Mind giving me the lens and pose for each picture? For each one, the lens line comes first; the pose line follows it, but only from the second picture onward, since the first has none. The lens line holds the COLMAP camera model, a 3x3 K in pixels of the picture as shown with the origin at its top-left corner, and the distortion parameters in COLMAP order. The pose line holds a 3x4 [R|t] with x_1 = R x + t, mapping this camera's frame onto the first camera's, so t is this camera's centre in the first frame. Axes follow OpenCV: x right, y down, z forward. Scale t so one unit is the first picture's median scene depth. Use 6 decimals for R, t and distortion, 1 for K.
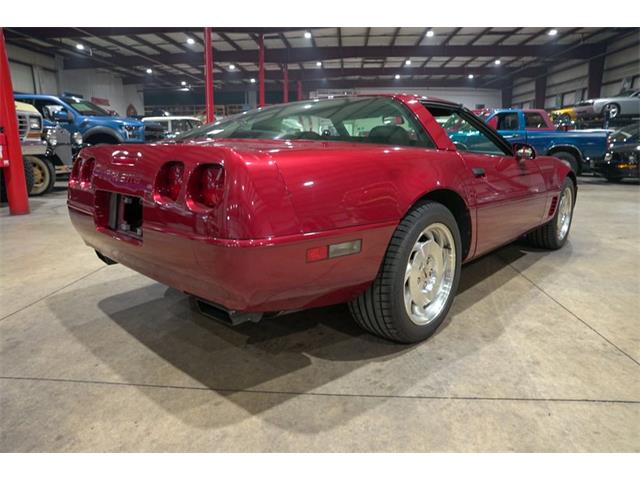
lens RADIAL K [[436.7, 0, 321.4], [0, 436.7, 243.1], [0, 0, 1]] dist [-0.141717, 0.111495]
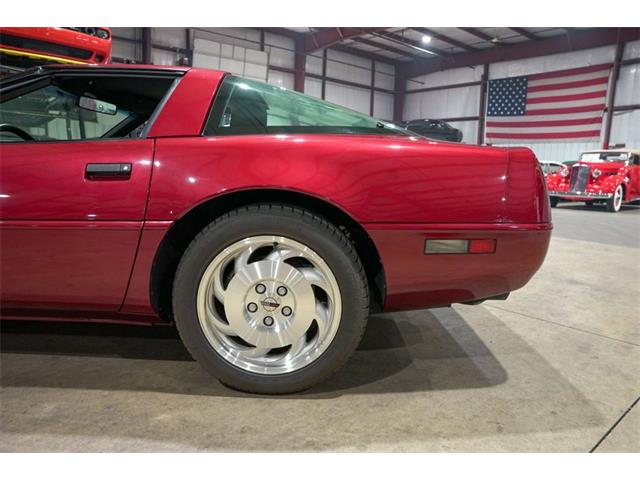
lens RADIAL K [[436.7, 0, 321.4], [0, 436.7, 243.1], [0, 0, 1]] dist [-0.141717, 0.111495]
pose [[-0.683209, -0.147353, 0.715201, -0.371383], [0.130686, 0.938942, 0.318291, -0.148337], [-0.718434, 0.310926, -0.622236, 0.749428]]
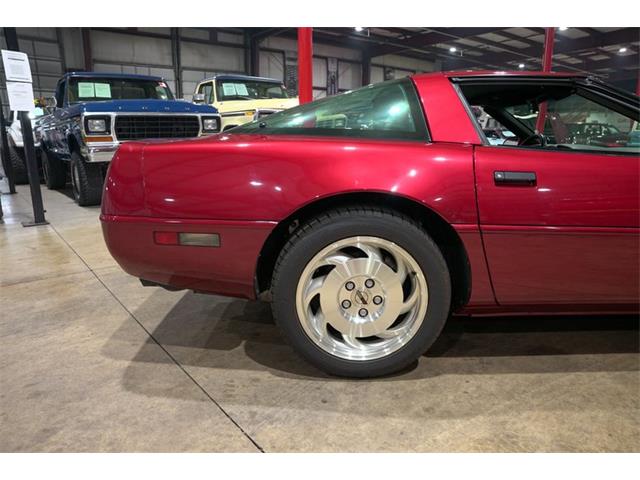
lens RADIAL K [[436.7, 0, 321.4], [0, 436.7, 243.1], [0, 0, 1]] dist [-0.141717, 0.111495]
pose [[0.679009, 0.166140, -0.715084, 0.290503], [-0.160336, 0.984102, 0.076395, -0.030895], [0.716408, 0.062781, 0.694852, 0.149437]]
